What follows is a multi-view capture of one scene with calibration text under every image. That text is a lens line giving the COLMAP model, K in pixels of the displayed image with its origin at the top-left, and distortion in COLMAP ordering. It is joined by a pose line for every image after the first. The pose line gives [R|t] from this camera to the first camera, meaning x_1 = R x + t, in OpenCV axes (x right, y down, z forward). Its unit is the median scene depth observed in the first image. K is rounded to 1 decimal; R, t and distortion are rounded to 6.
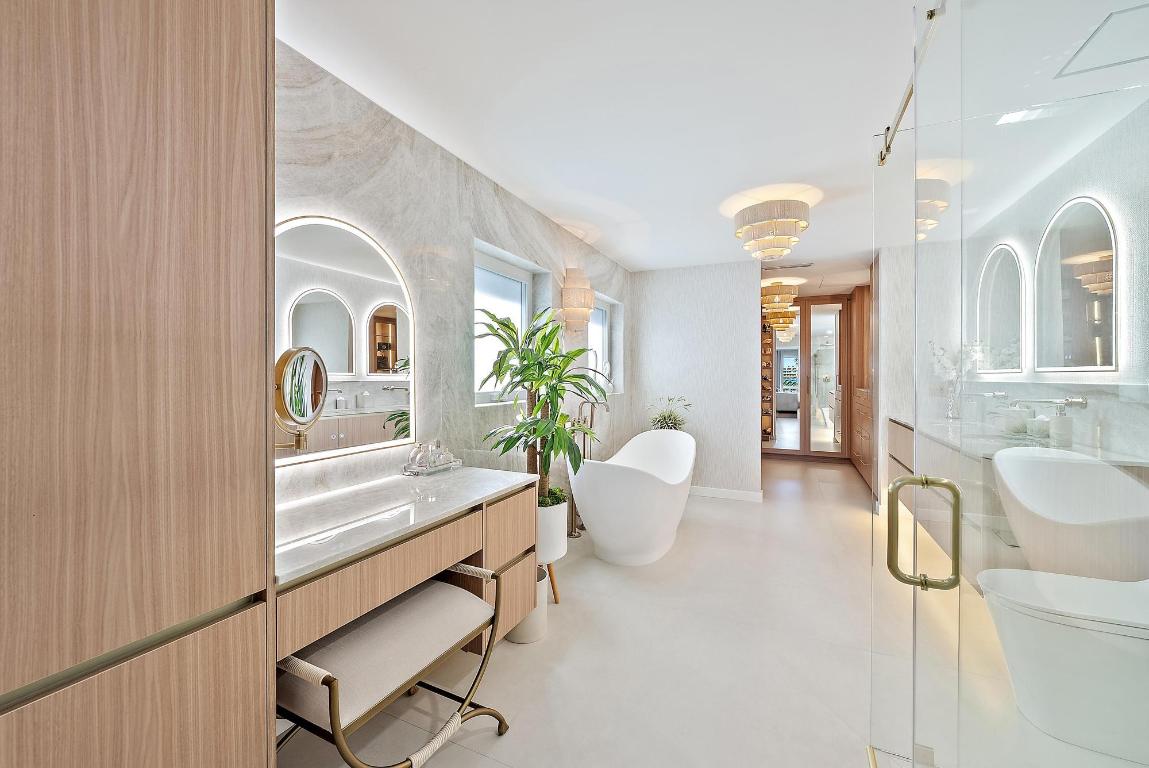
lens RADIAL K [[458.5, 0, 578.3], [0, 458.5, 380.5], [0, 0, 1]] dist [-0.000702, -0.000167]
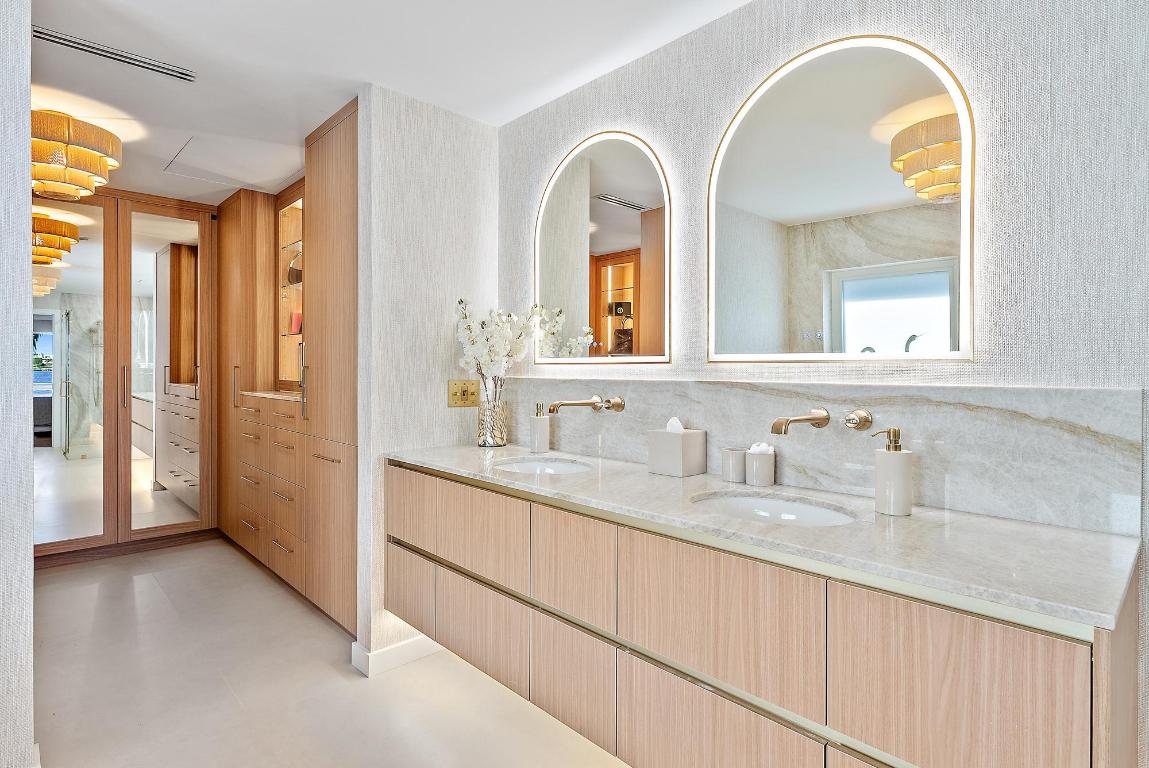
lens RADIAL K [[597.6, 0, 572.3], [0, 597.6, 353.7], [0, 0, 1]] dist [-0.001352, -0.000559]
pose [[0.362991, 0.026597, 0.931413, 0.177282], [0.002496, 0.999561, -0.029516, -0.005435], [-0.931789, 0.013039, 0.362765, 0.606839]]
